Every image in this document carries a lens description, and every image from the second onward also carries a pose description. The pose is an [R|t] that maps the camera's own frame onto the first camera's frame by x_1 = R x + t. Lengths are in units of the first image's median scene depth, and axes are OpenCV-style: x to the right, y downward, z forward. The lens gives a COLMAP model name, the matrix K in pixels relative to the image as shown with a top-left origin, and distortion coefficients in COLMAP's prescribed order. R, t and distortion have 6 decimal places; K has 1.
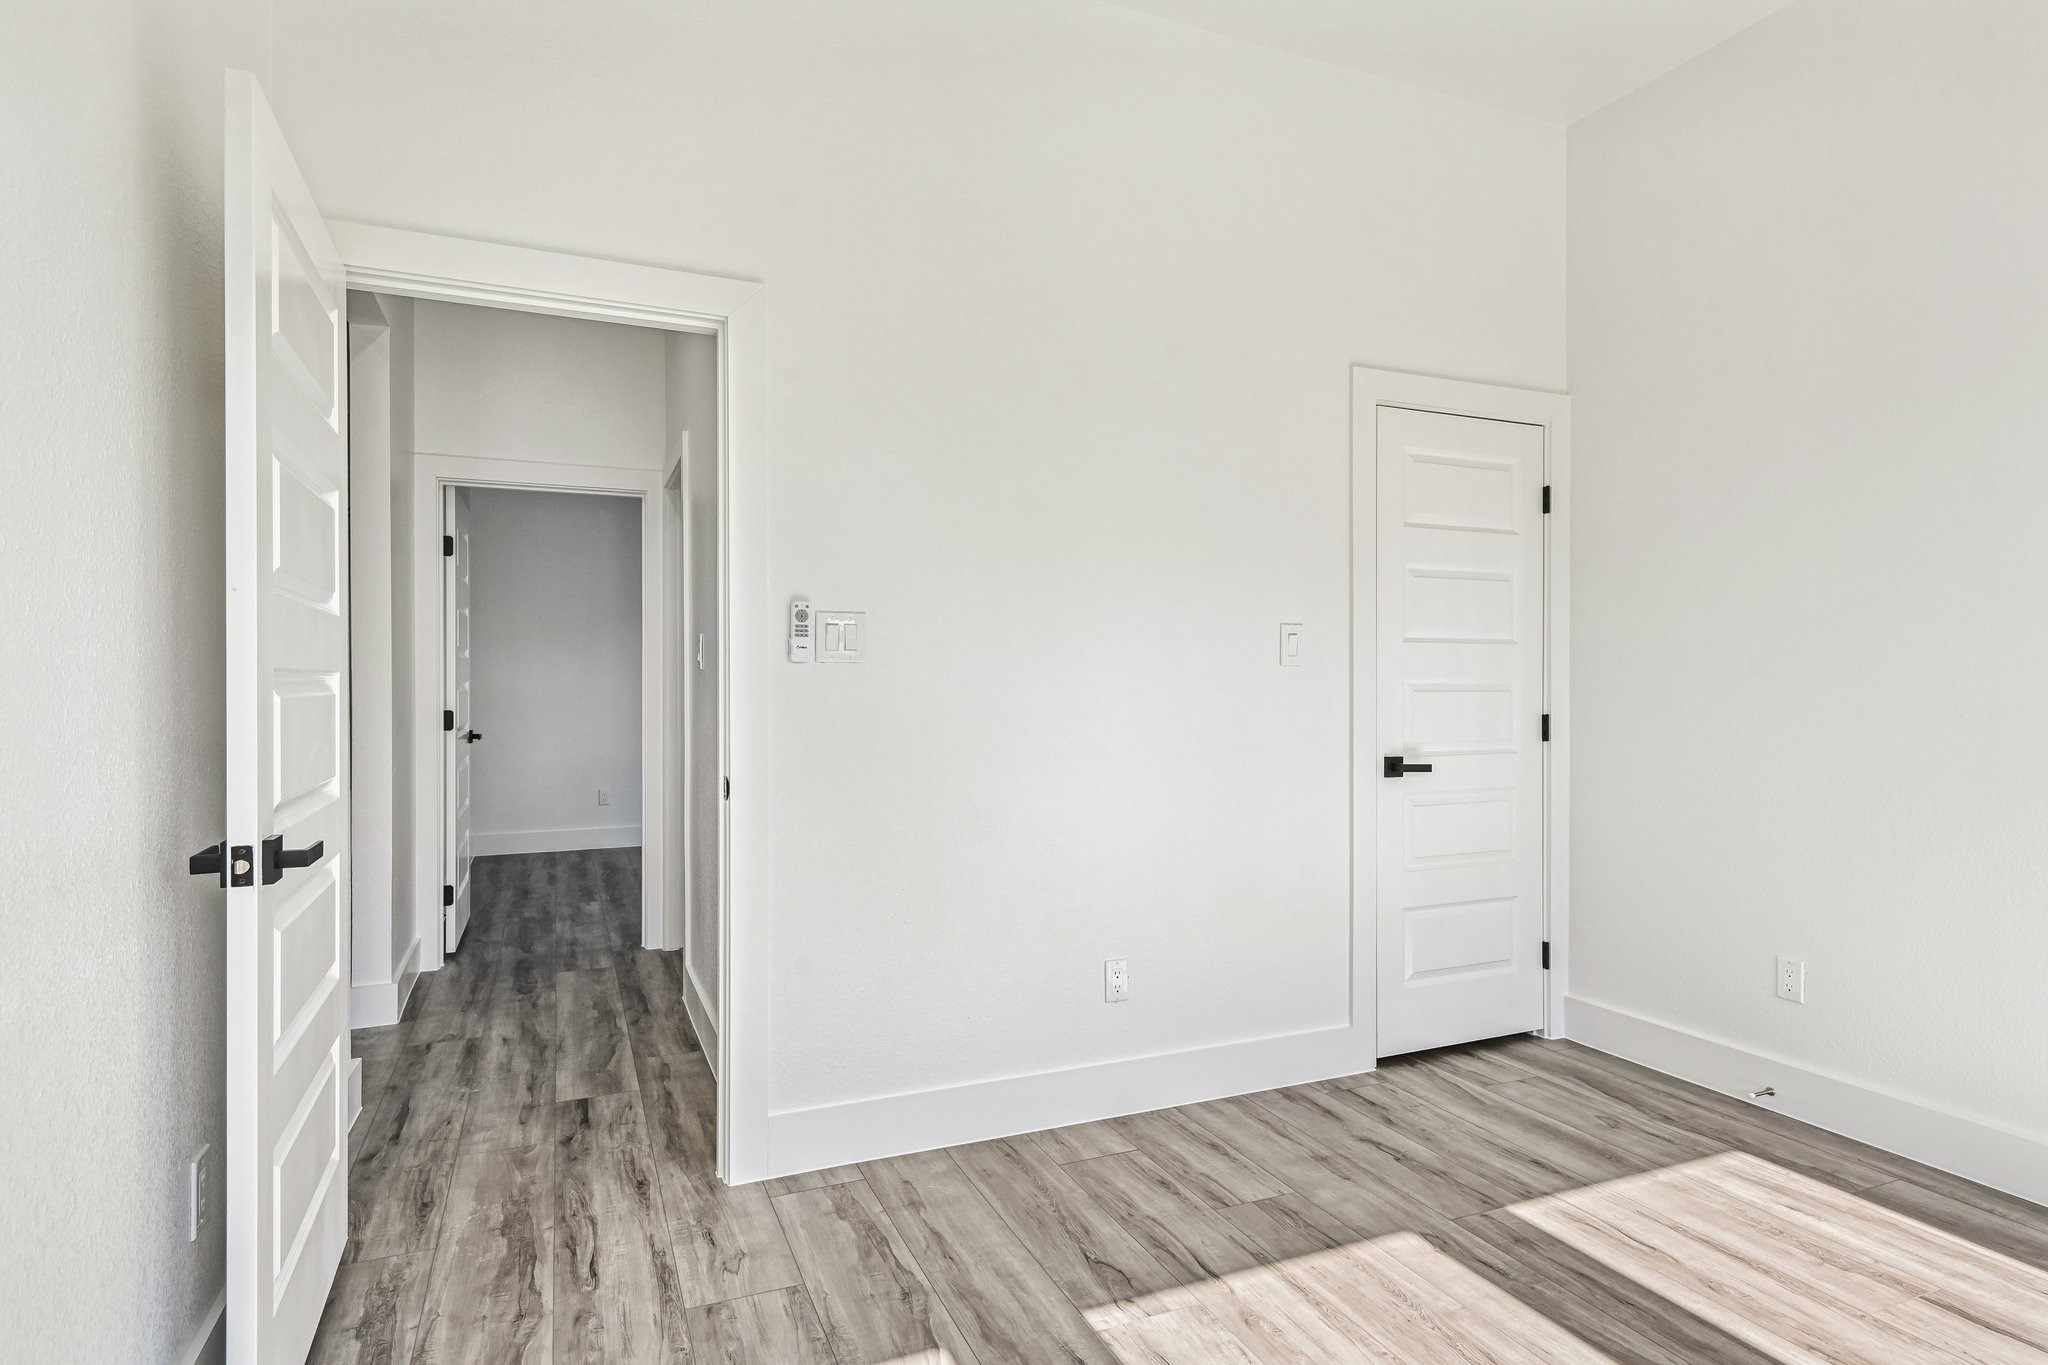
lens RADIAL K [[1077.2, 0, 1015.7], [0, 1077.2, 670.6], [0, 0, 1]] dist [0.001875, -0.000033]
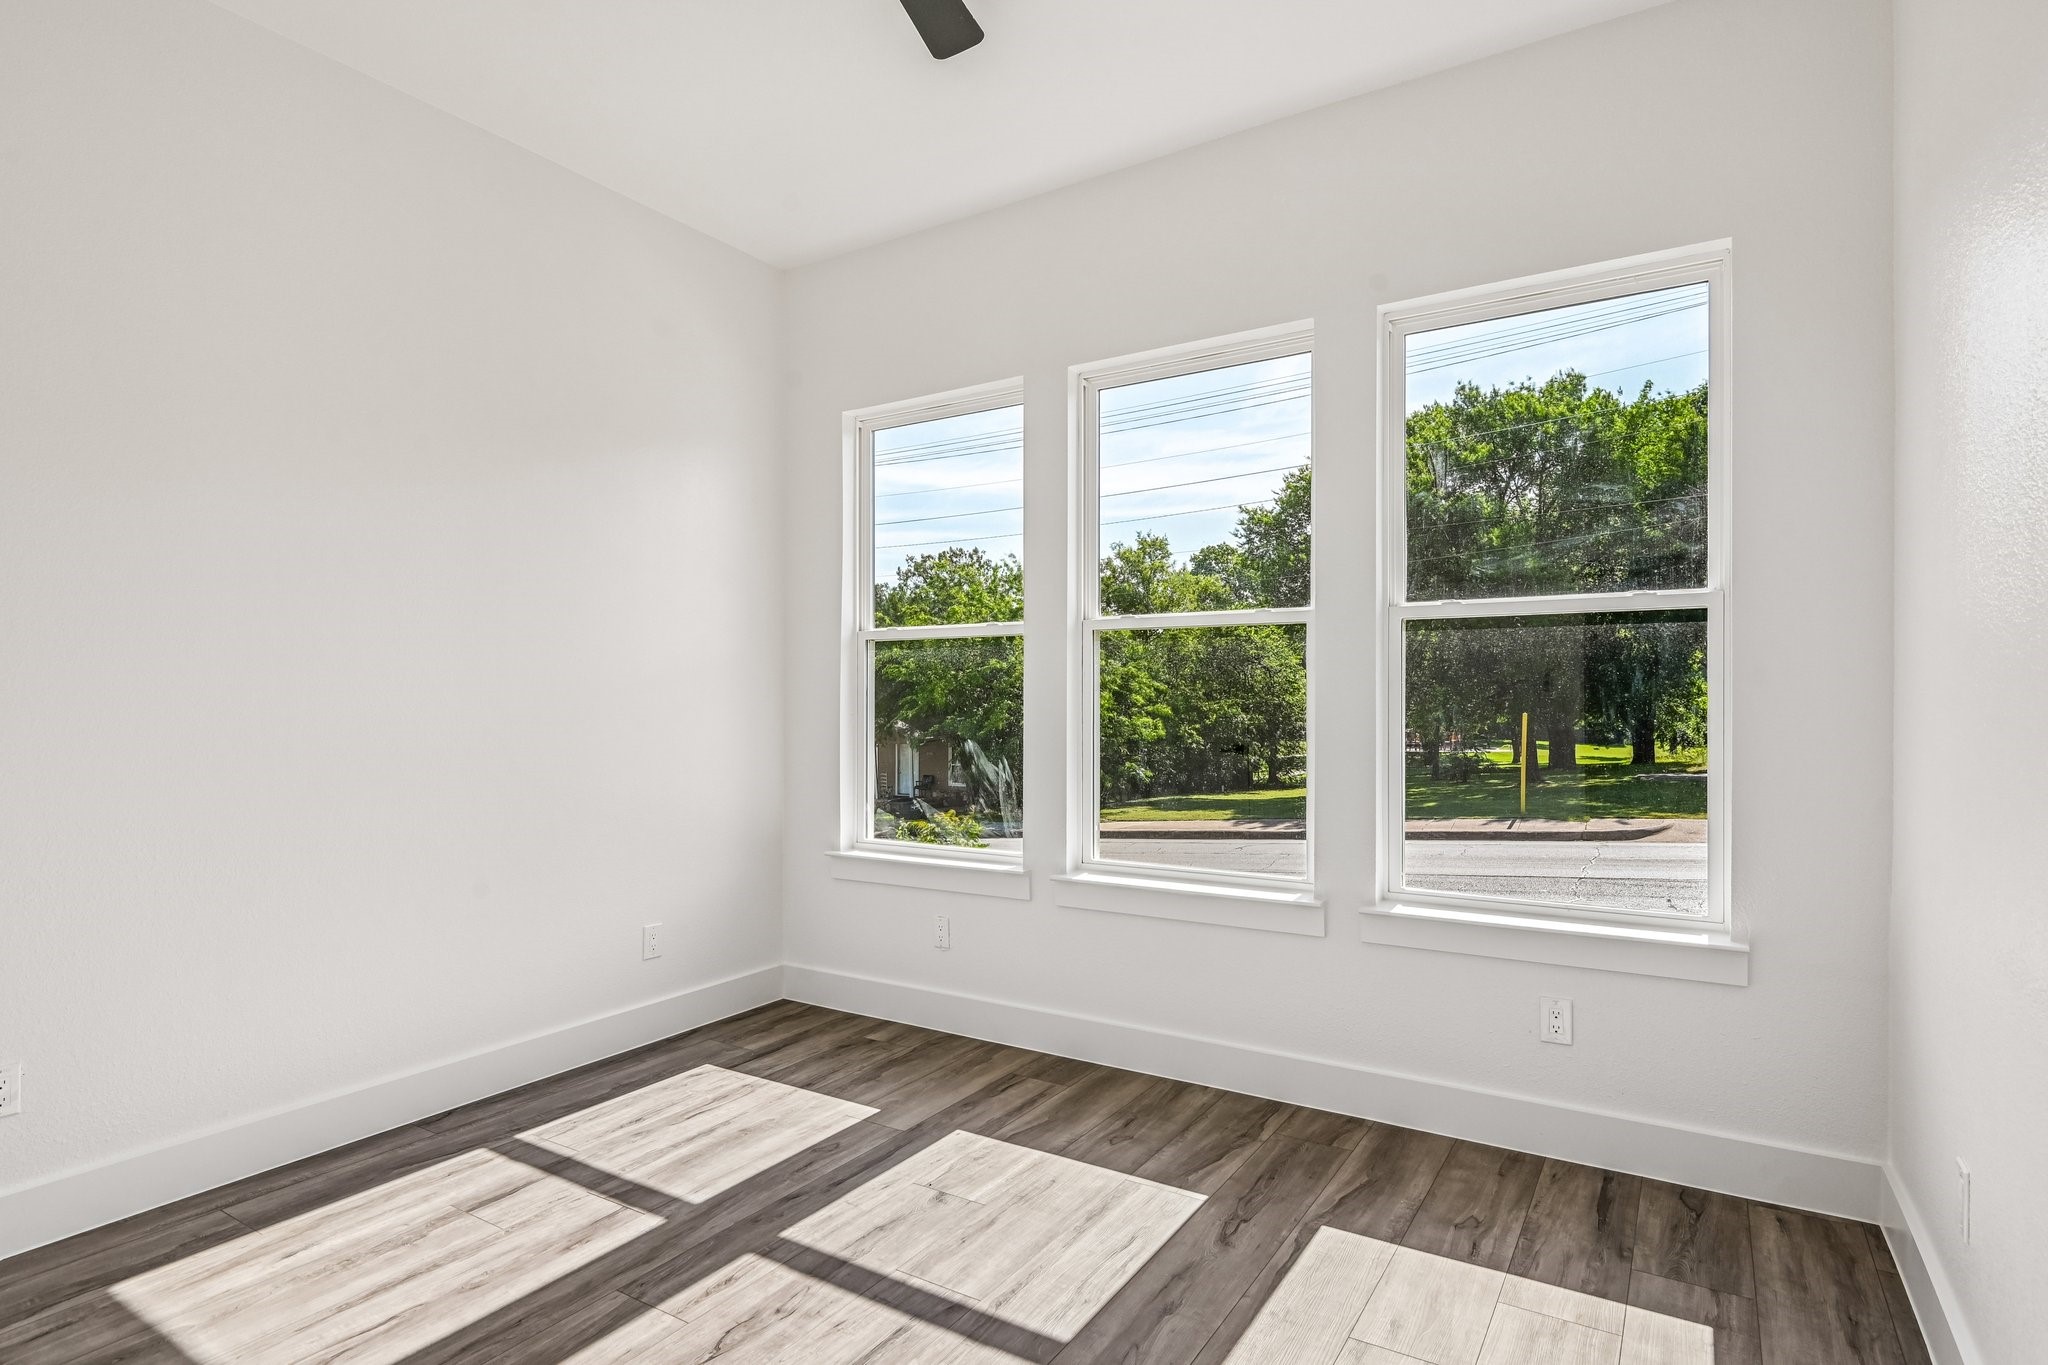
lens RADIAL K [[1077.2, 0, 1014.5], [0, 1077.2, 702.0], [0, 0, 1]] dist [0.001875, -0.000033]
pose [[-0.552555, 0.007561, 0.833442, -0.486678], [0.008367, 0.999959, -0.003525, 0.006273], [-0.833434, 0.005025, -0.552595, 1.044079]]
